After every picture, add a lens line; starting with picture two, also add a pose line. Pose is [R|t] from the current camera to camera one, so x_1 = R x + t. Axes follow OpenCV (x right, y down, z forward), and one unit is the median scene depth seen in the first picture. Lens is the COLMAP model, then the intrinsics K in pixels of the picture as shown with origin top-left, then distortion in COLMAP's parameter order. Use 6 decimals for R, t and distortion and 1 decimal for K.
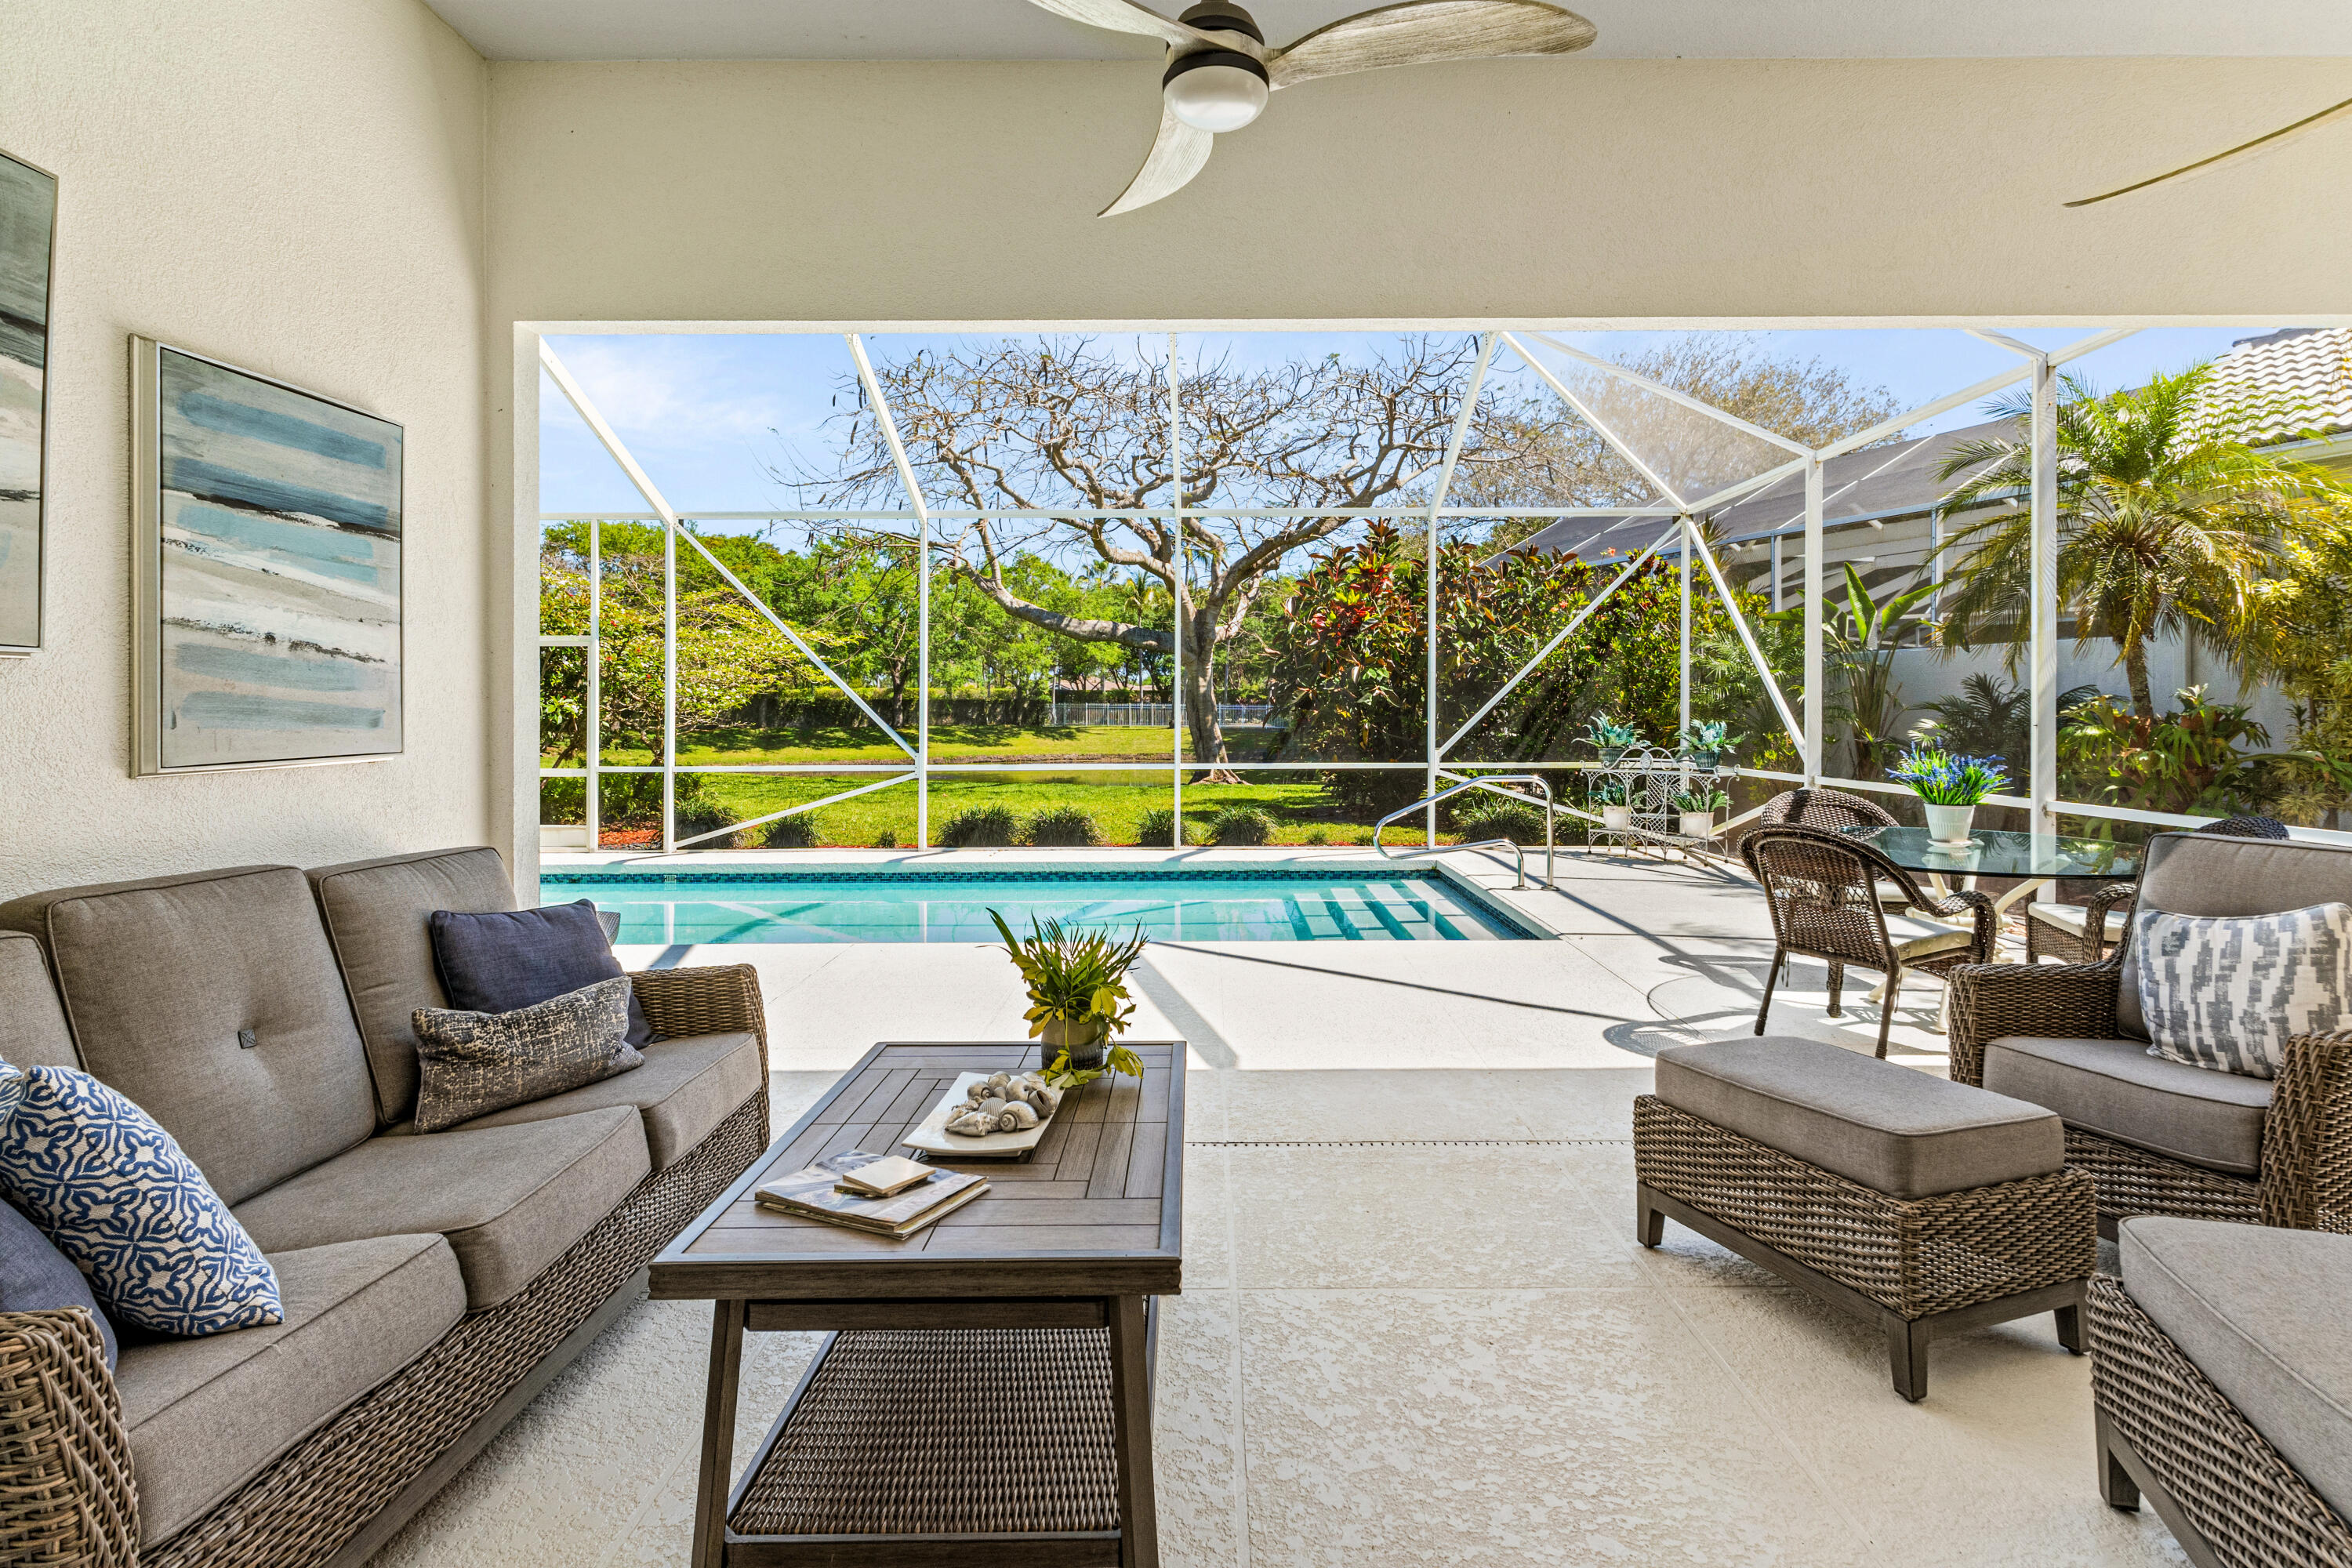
lens RADIAL K [[1126.9, 0, 1206.5], [0, 1126.9, 707.0], [0, 0, 1]] dist [0.001327, 0.000006]
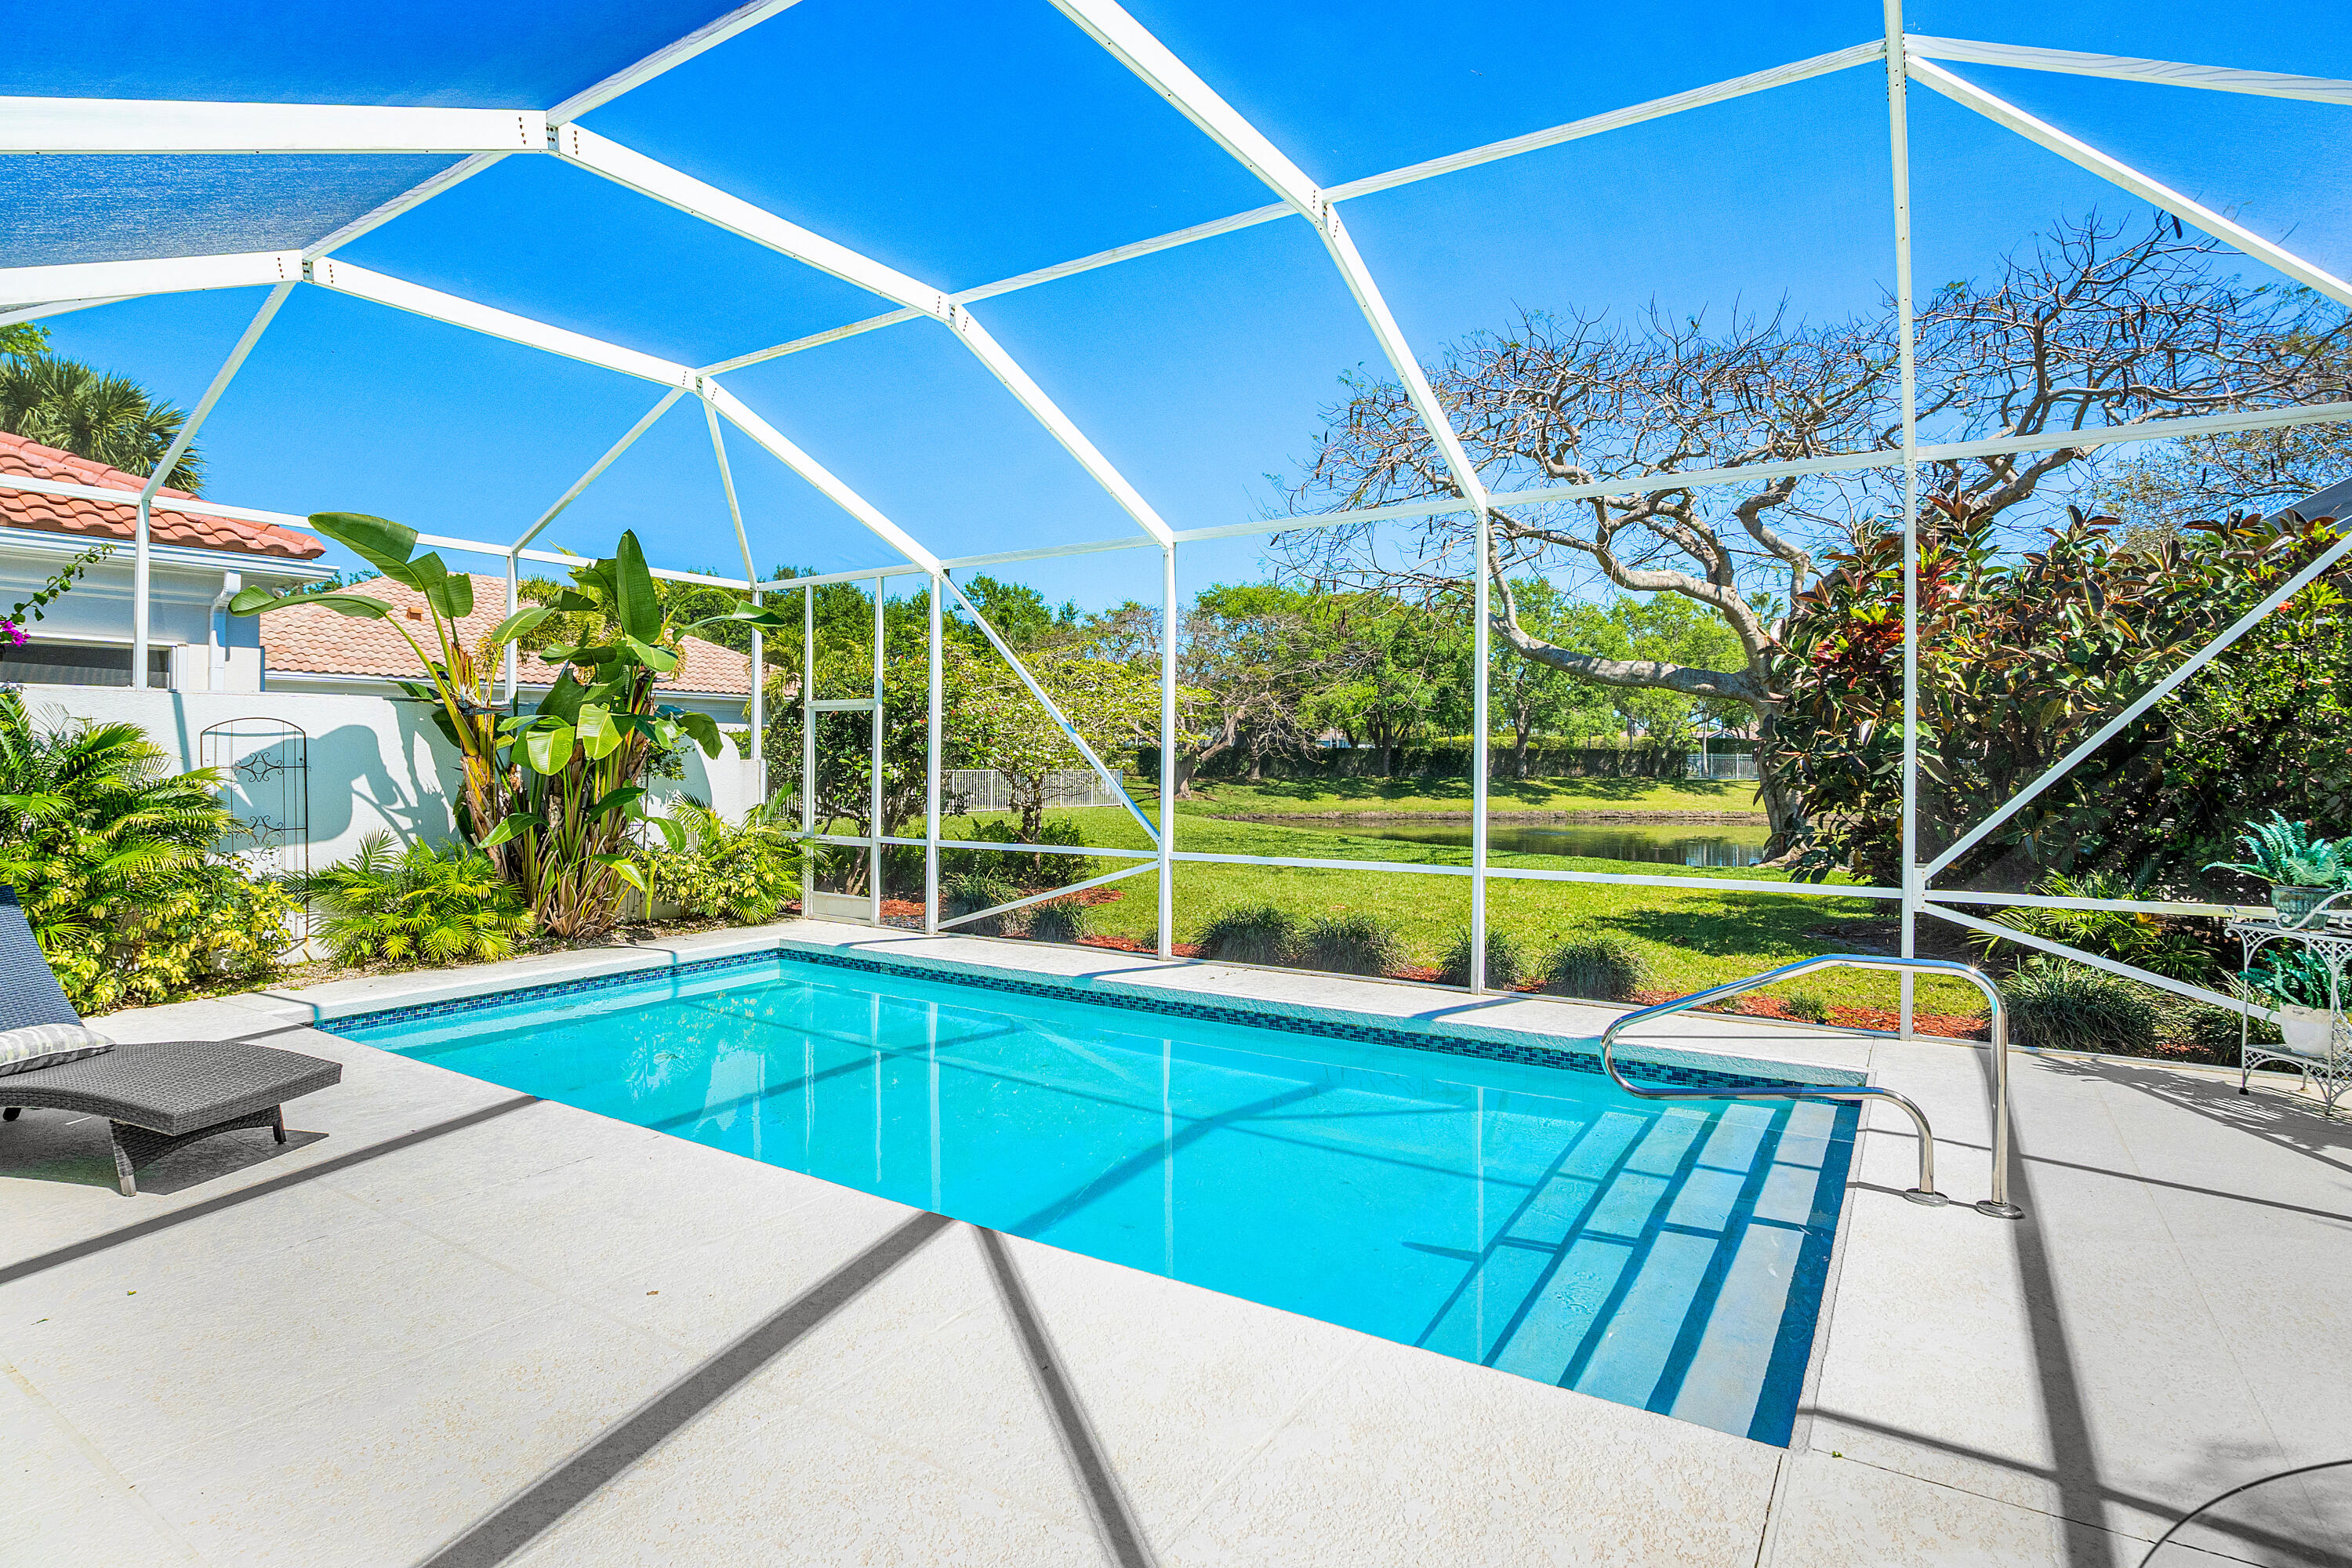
lens RADIAL K [[1139.1, 0, 1248.7], [0, 1139.1, 750.8], [0, 0, 1]] dist [-0.029259, 0.000419]
pose [[0.856679, 0.004261, -0.515831, 0.095858], [-0.005902, 0.999981, -0.001543, -0.008767], [0.515815, 0.004366, 0.856689, 0.151496]]
